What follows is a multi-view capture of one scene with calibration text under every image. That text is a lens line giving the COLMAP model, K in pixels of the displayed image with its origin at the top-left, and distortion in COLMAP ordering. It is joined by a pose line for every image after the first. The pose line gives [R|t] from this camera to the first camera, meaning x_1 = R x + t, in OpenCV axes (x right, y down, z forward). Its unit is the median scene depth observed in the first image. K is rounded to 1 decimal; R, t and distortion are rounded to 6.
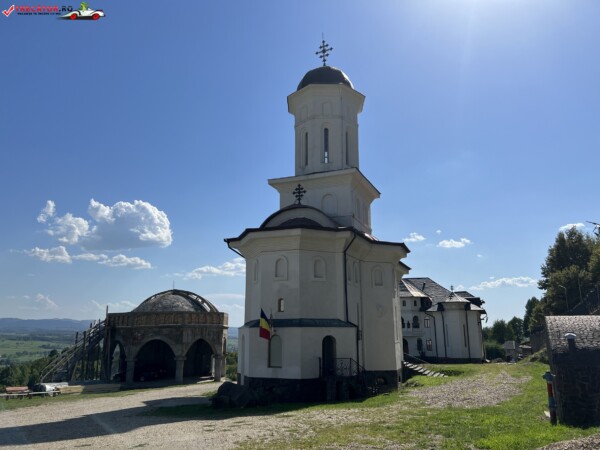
lens RADIAL K [[452.7, 0, 299.6], [0, 452.7, 217.1], [0, 0, 1]] dist [0.037339, -0.045115]
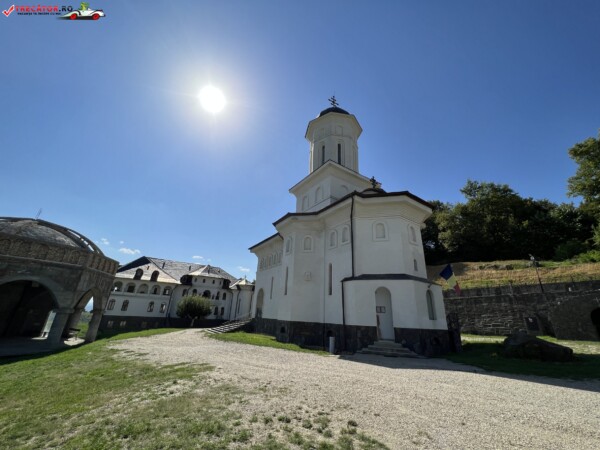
lens RADIAL K [[240.6, 0, 299.6], [0, 240.6, 227.1], [0, 0, 1]] dist [-0.001172, 0.000006]
pose [[0.564203, 0.316970, 0.762368, -0.384085], [-0.252190, 0.945402, -0.206433, 0.166777], [-0.786177, -0.075792, 0.613336, 0.474970]]
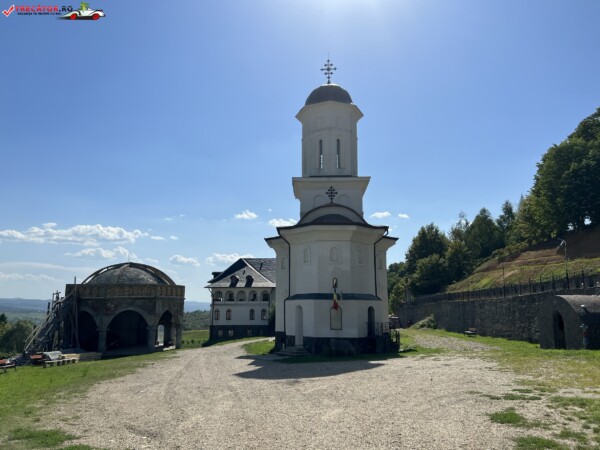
lens RADIAL K [[452.7, 0, 293.4], [0, 452.7, 222.5], [0, 0, 1]] dist [0.037339, -0.045115]
pose [[0.938857, 0.067233, 0.337681, -0.326851], [-0.089703, 0.994643, 0.051366, -0.018184], [-0.332418, -0.078516, 0.939858, -0.087807]]
